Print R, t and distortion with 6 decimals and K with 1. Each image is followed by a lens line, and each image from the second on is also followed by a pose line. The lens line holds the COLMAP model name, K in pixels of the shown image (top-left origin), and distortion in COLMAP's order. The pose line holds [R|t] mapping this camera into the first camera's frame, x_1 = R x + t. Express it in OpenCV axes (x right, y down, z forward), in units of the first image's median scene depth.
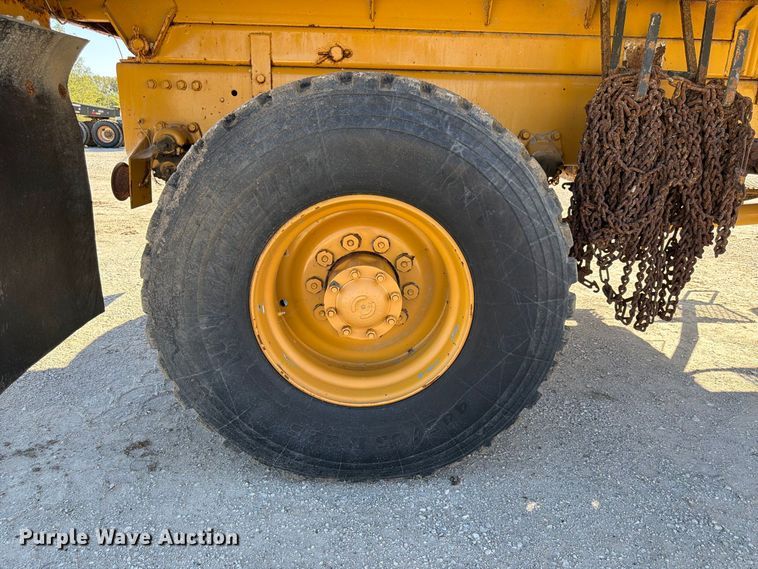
lens RADIAL K [[532.9, 0, 374.5], [0, 532.9, 286.5], [0, 0, 1]] dist [0.076727, -0.116213]
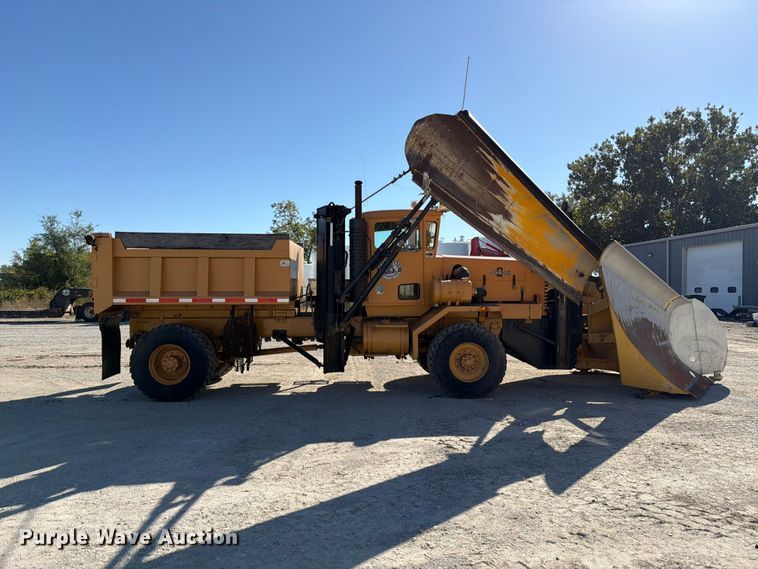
lens RADIAL K [[536.5, 0, 379.0], [0, 536.5, 284.5], [0, 0, 1]] dist [0.054795, -0.055781]
pose [[0.999723, -0.021785, 0.008937, 1.849603], [0.023458, 0.954292, -0.297953, 0.846522], [-0.002037, 0.298080, 0.954539, -4.014859]]
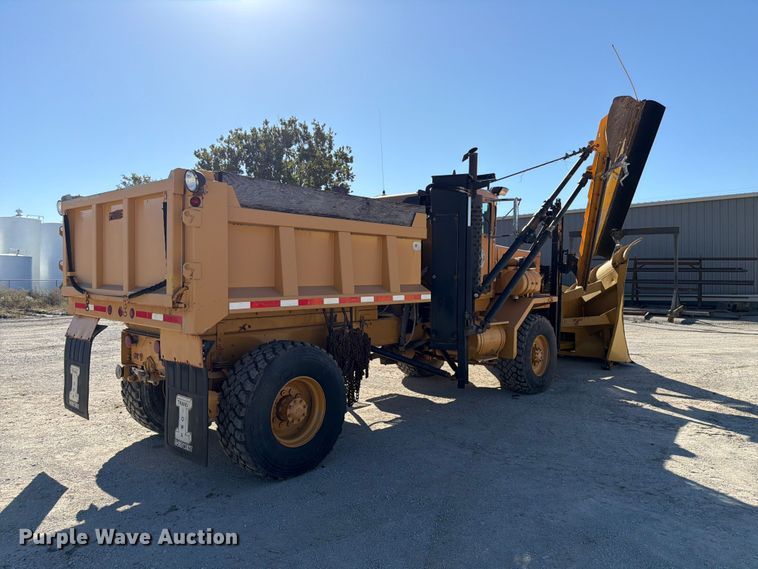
lens RADIAL K [[536.5, 0, 379.0], [0, 536.5, 284.5], [0, 0, 1]] dist [0.054795, -0.055781]
pose [[0.694679, -0.032515, 0.718584, -1.769219], [0.226837, 0.957908, -0.175947, -0.011007], [-0.682617, 0.285228, 0.672814, -1.529510]]
